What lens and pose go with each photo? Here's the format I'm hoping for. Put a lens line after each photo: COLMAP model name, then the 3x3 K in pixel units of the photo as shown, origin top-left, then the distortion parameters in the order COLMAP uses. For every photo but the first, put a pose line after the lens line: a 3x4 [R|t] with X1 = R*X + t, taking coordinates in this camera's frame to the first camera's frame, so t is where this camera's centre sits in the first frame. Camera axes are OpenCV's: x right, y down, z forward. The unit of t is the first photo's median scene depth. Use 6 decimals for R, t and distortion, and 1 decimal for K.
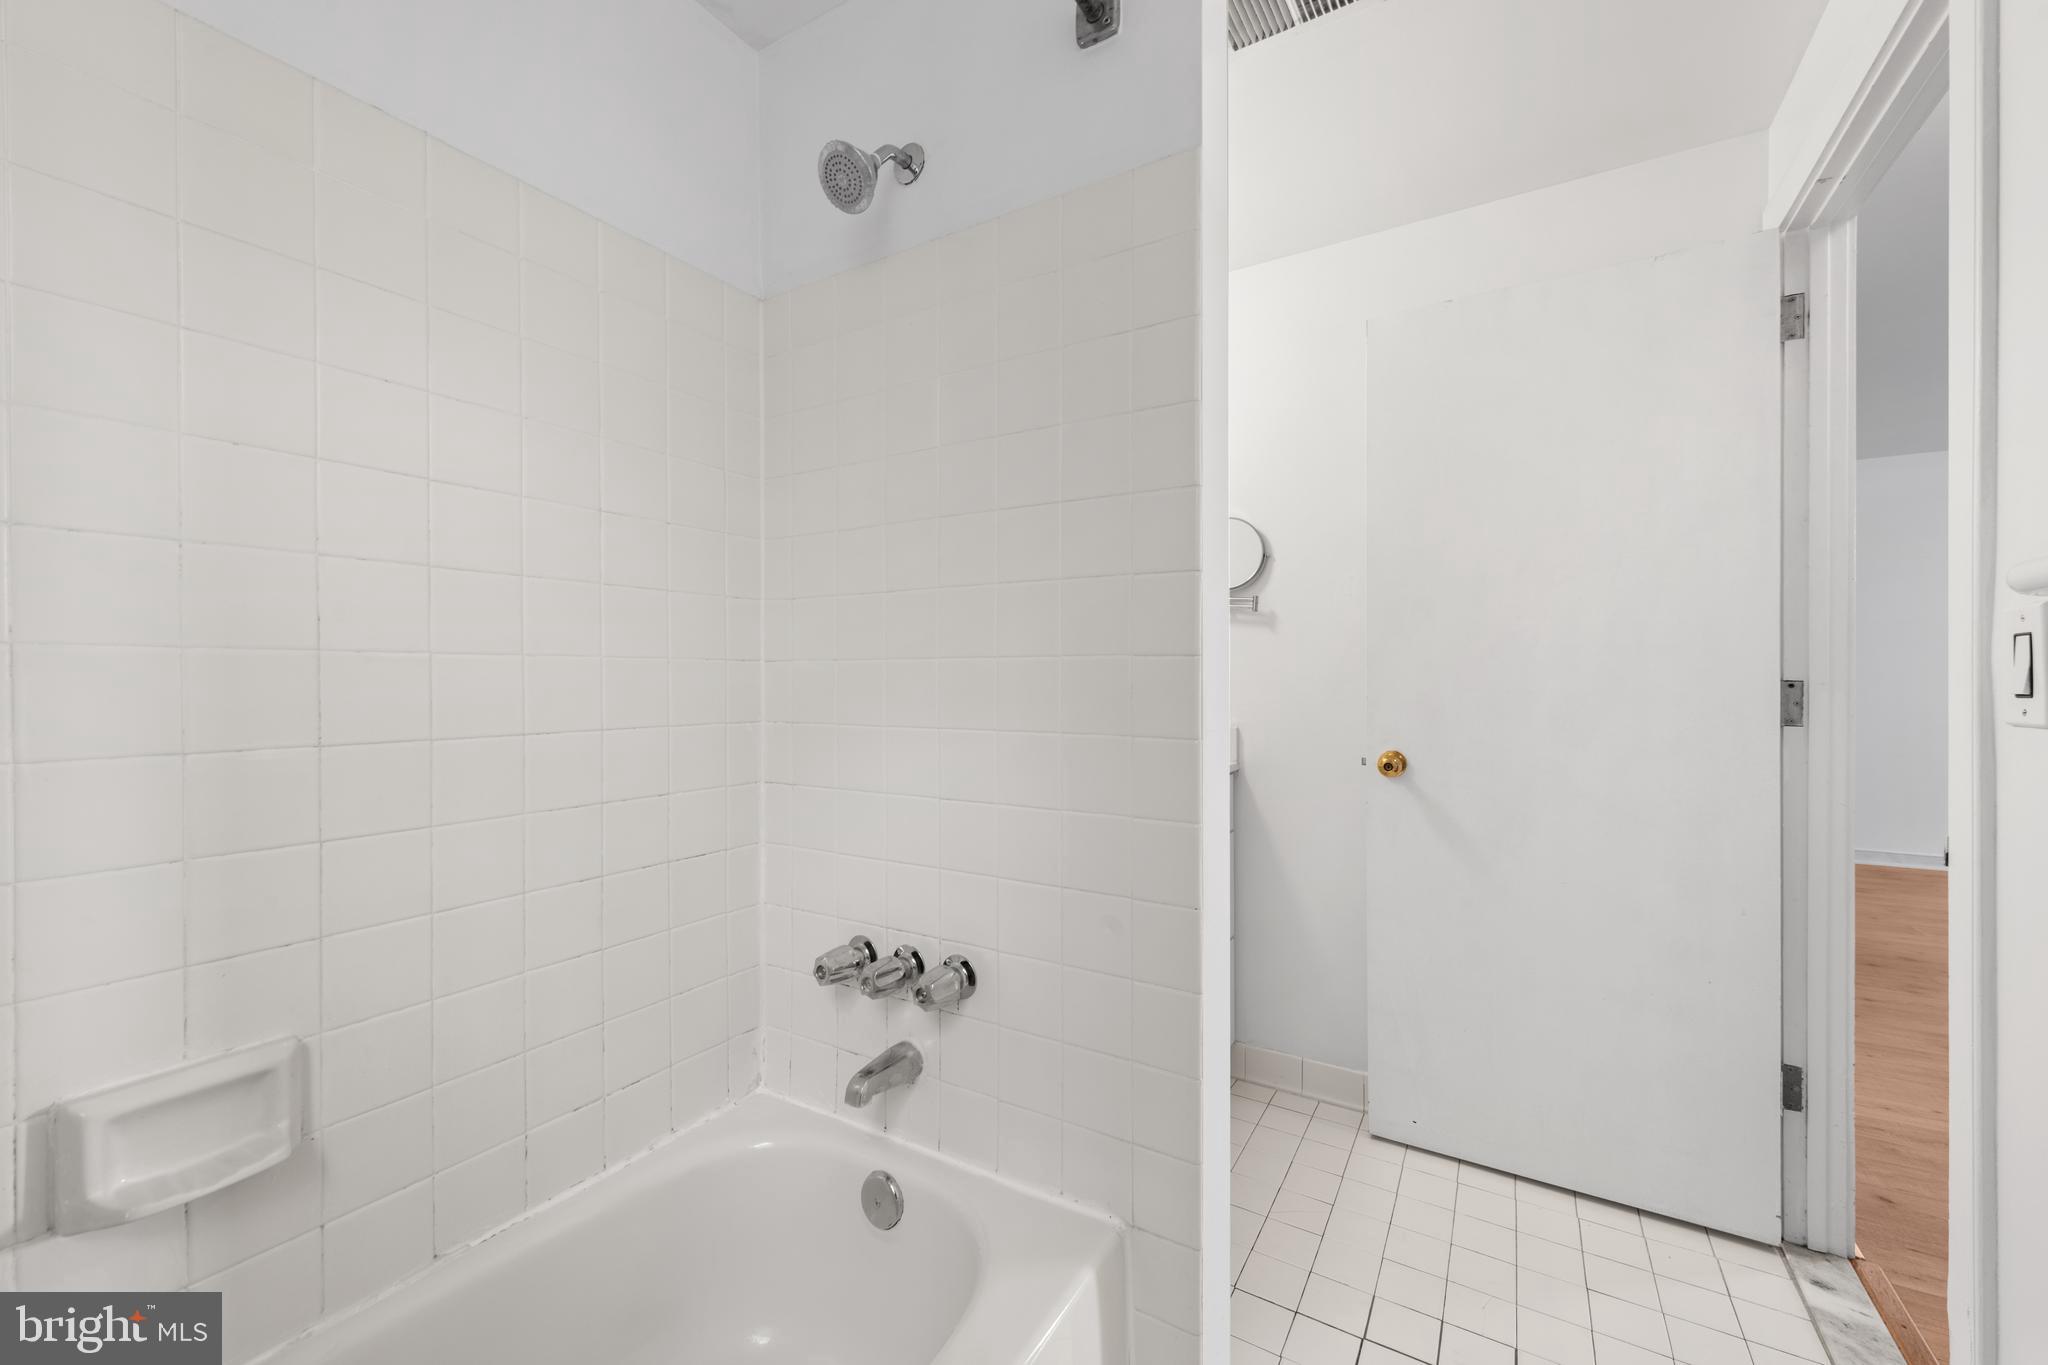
lens RADIAL K [[809.0, 0, 1025.6], [0, 809.0, 685.0], [0, 0, 1]] dist [0.014795, -0.000555]
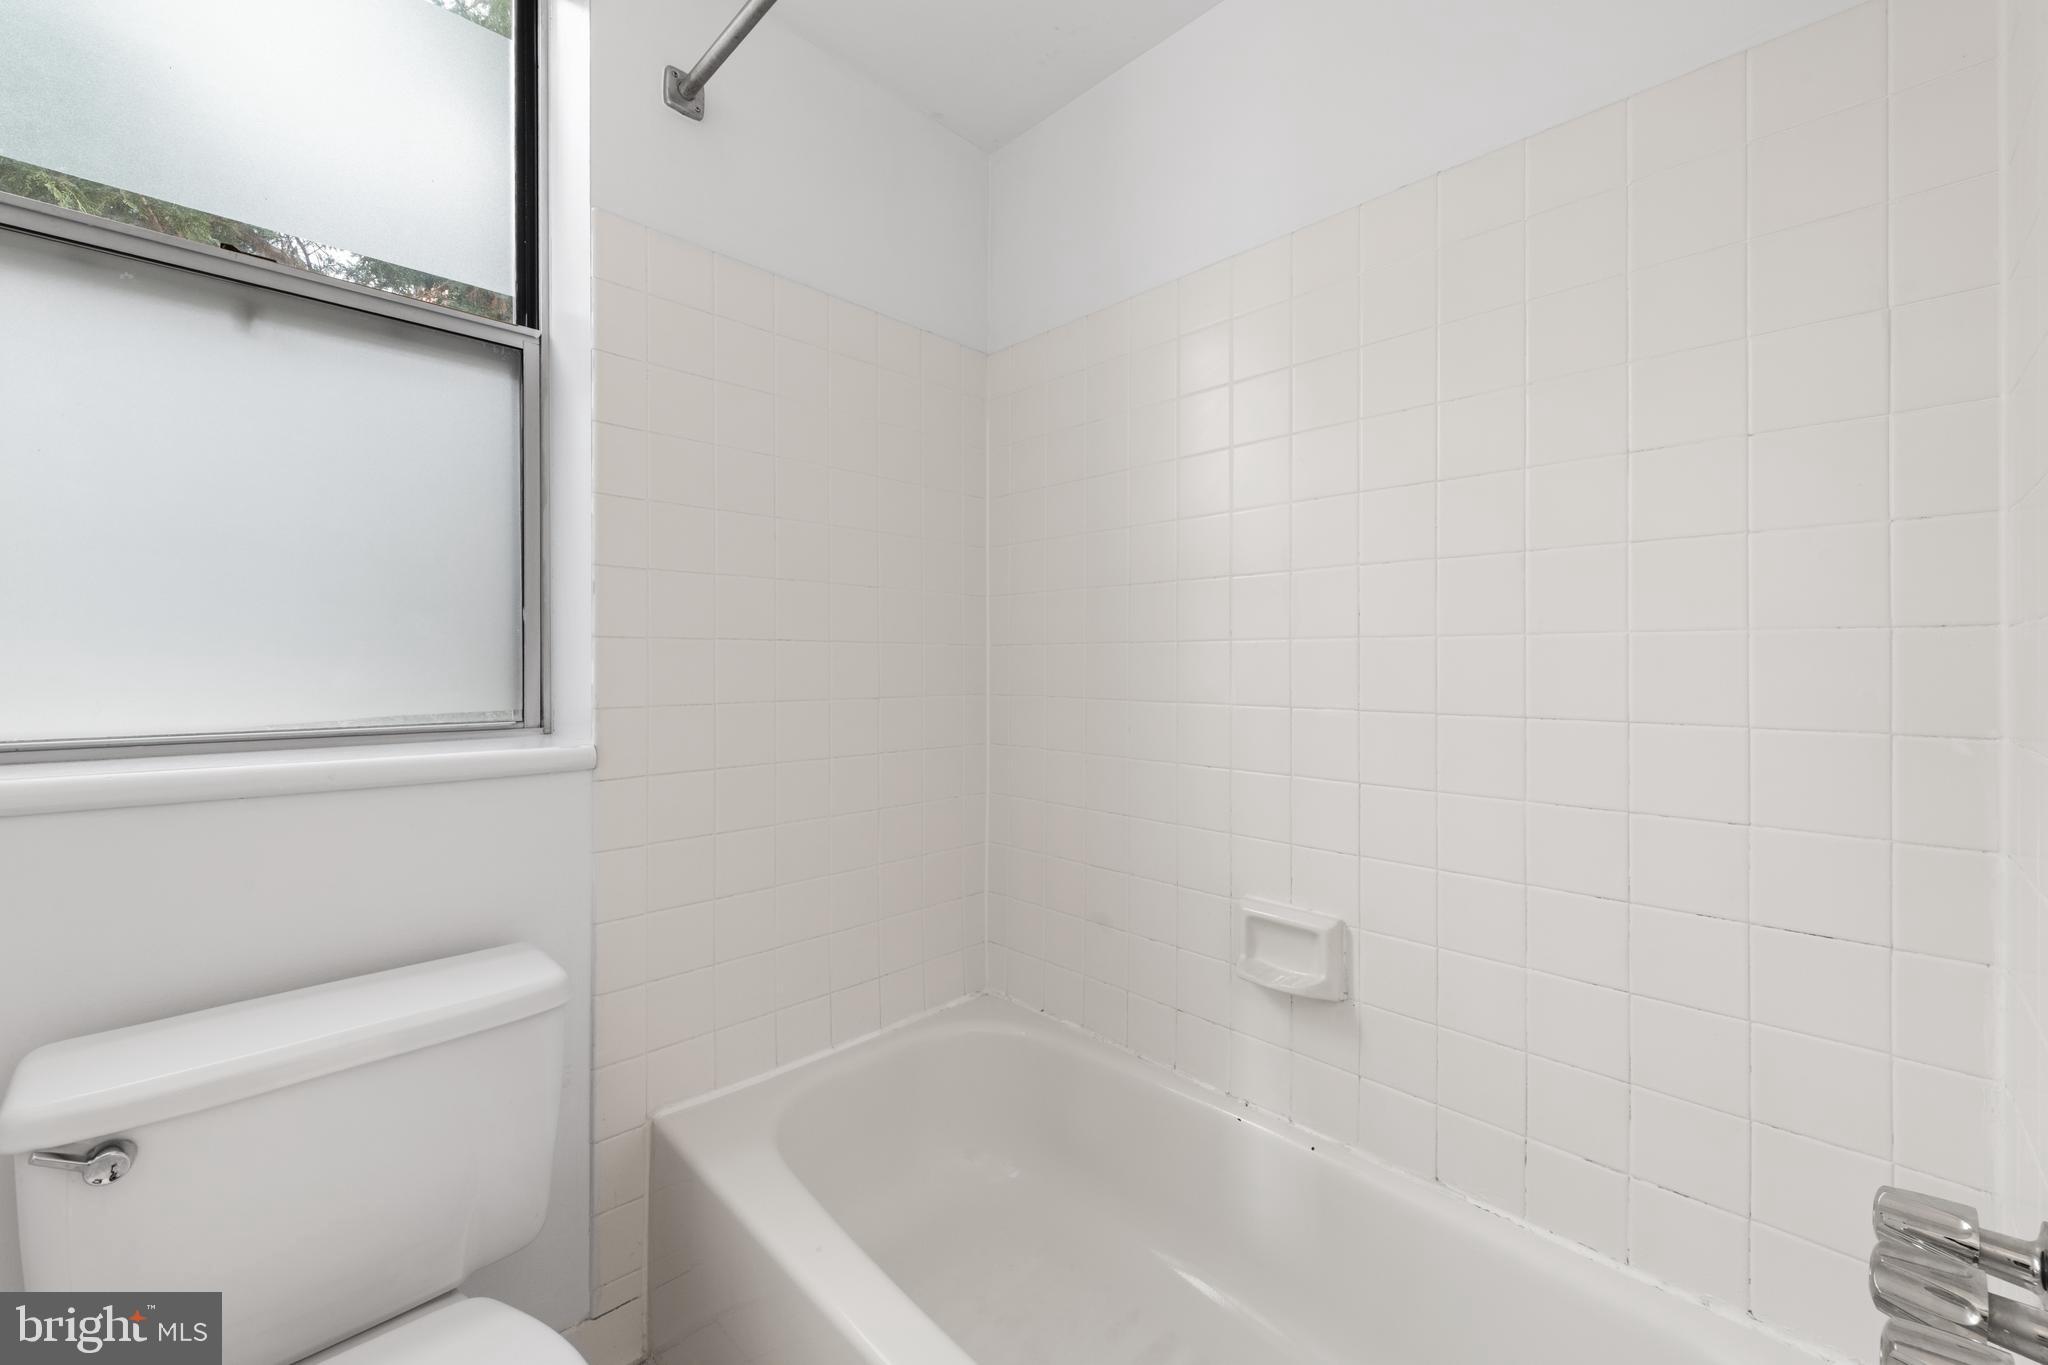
lens RADIAL K [[809.0, 0, 1026.1], [0, 809.0, 661.9], [0, 0, 1]] dist [0.014795, -0.000555]
pose [[-0.219600, -0.000666, -0.975590, 0.439863], [-0.009377, 0.999955, 0.001428, 0.000508], [0.975545, 0.009462, -0.219597, 0.634751]]
